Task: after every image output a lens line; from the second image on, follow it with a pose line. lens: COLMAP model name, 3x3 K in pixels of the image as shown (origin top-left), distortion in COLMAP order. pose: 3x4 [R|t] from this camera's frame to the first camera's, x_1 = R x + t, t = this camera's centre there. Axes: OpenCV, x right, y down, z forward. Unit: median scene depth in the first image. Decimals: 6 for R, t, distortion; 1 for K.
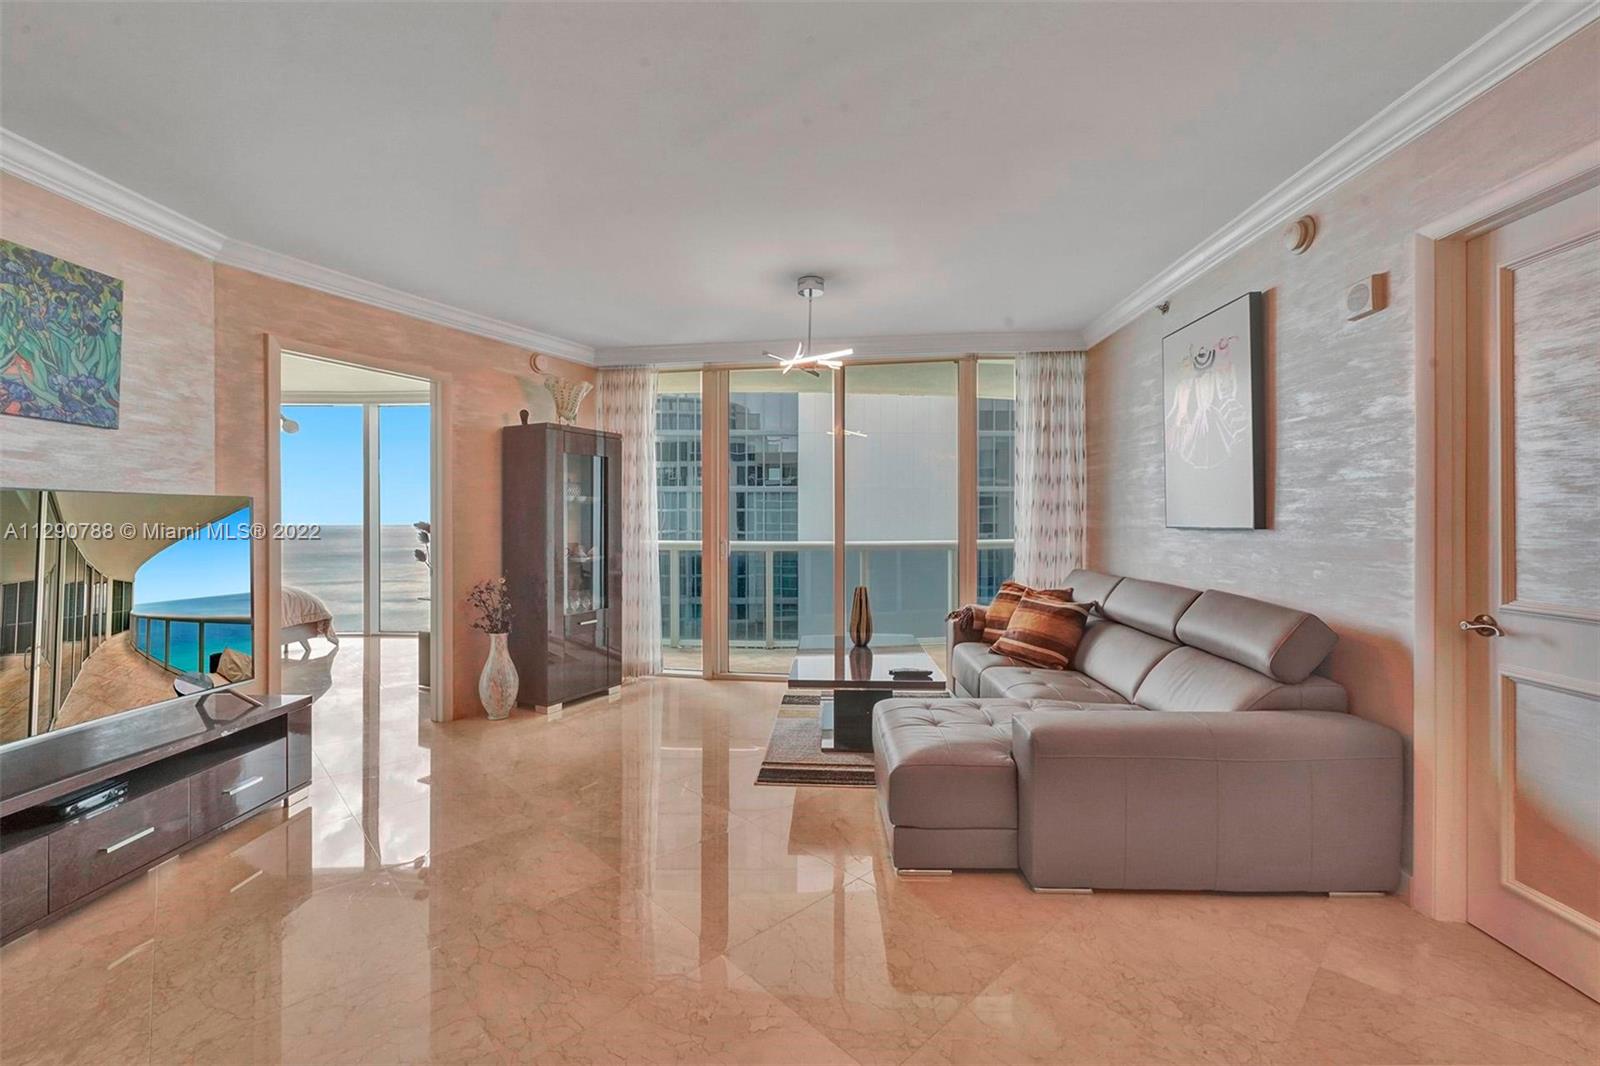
lens RADIAL K [[663.0, 0, 796.0], [0, 663.0, 521.1], [0, 0, 1]] dist [-0.000342, 0.000361]
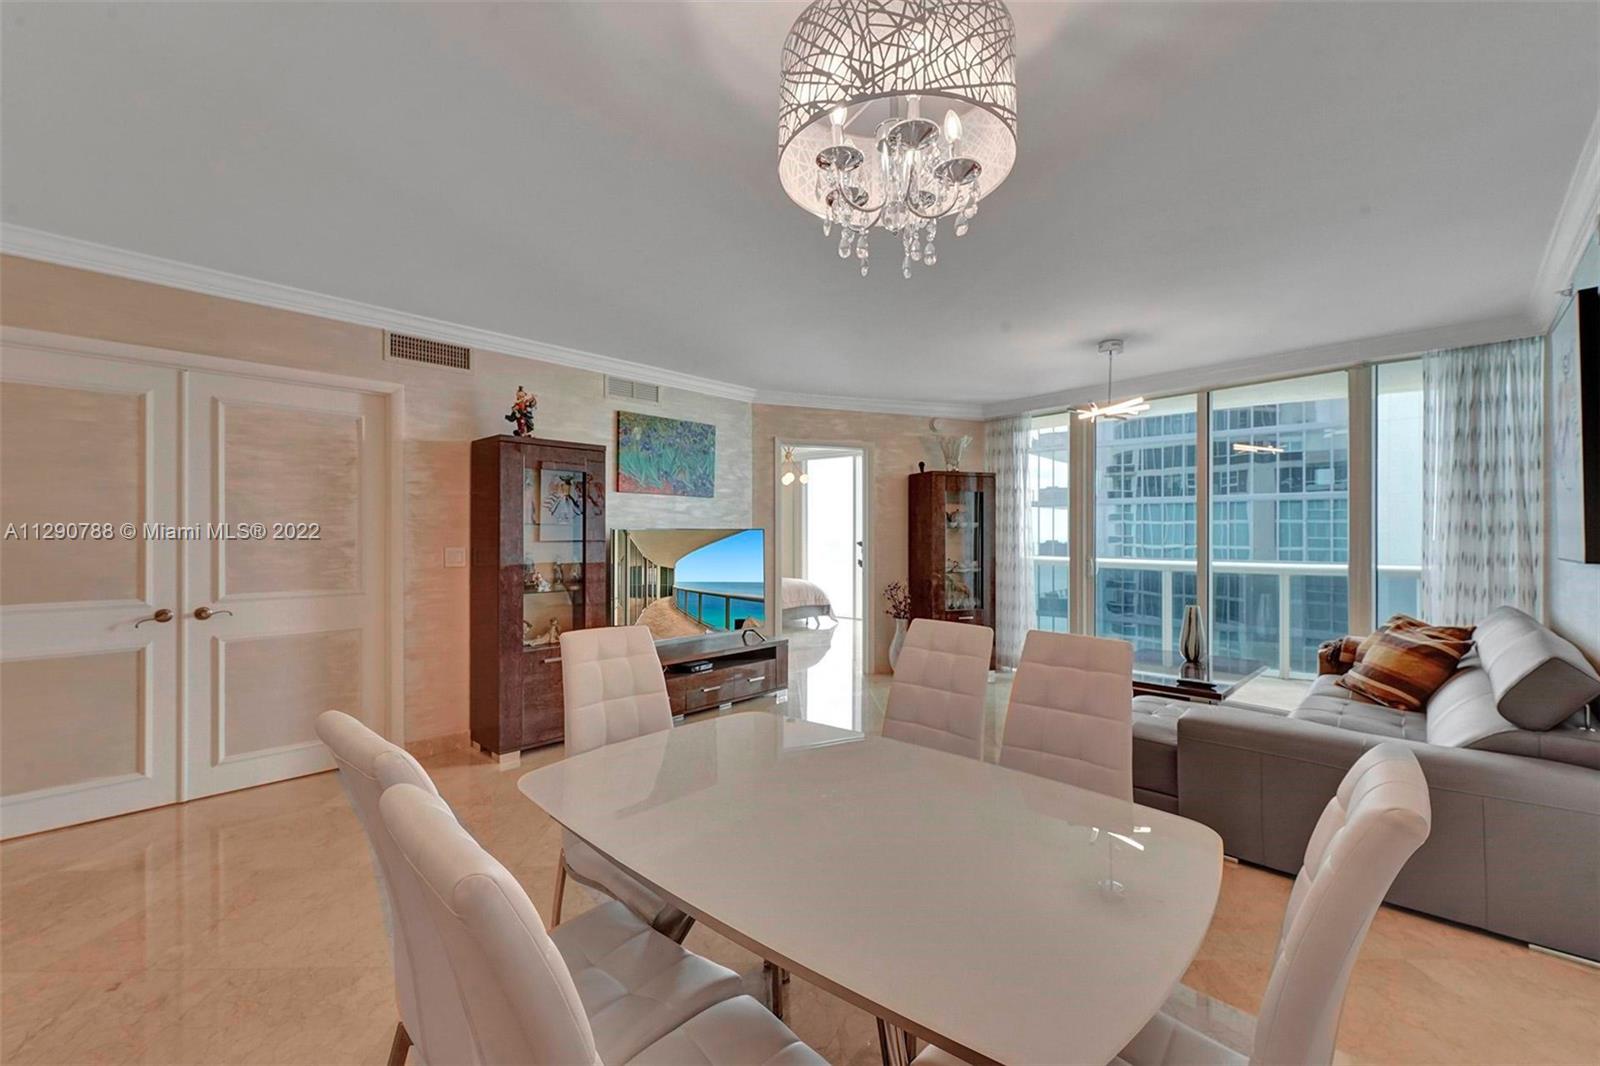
lens RADIAL K [[656.9, 0, 789.0], [0, 656.9, 532.9], [0, 0, 1]] dist [0.002878, 0.000312]
pose [[0.736435, 0.001230, -0.676507, 0.461762], [-0.001981, 0.999998, -0.000338, -0.023535], [0.676505, 0.001589, 0.736436, -0.301816]]
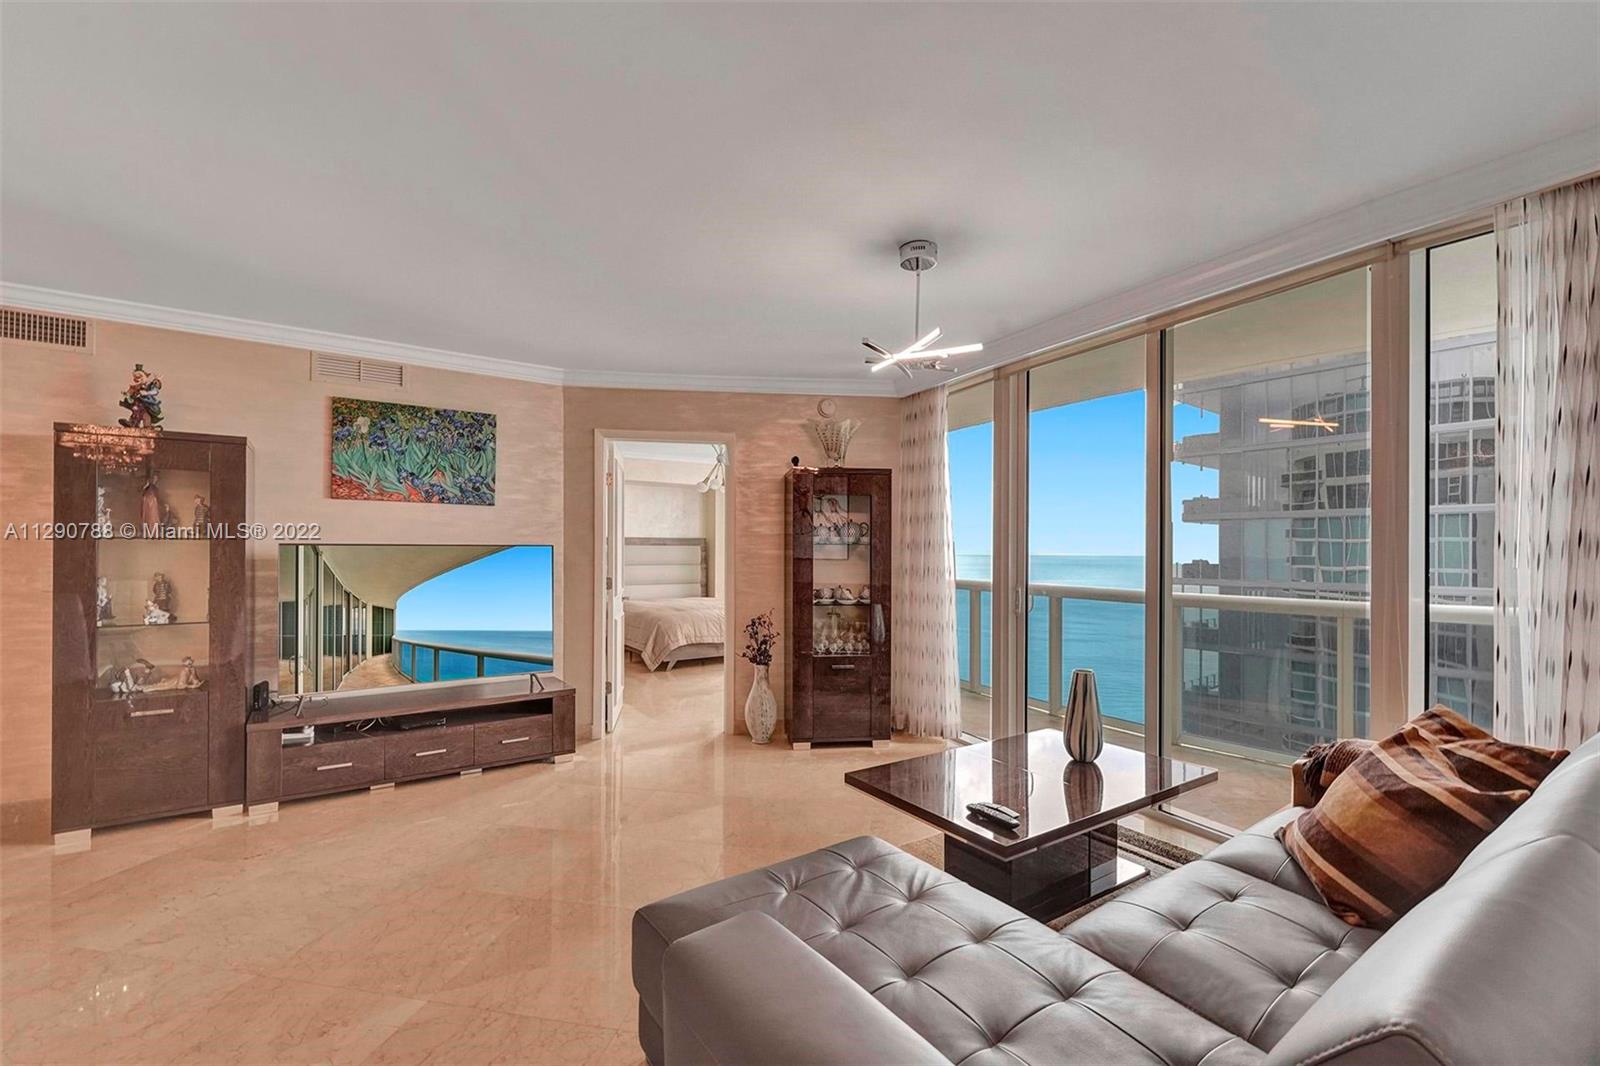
lens RADIAL K [[671.7, 0, 785.4], [0, 671.7, 552.2], [0, 0, 1]] dist [-0.001859, -0.000173]
pose [[0.583143, 0.005650, -0.812350, 0.642822], [-0.005433, 0.999981, 0.003055, -0.026954], [0.812352, 0.002632, 0.583162, 0.524663]]
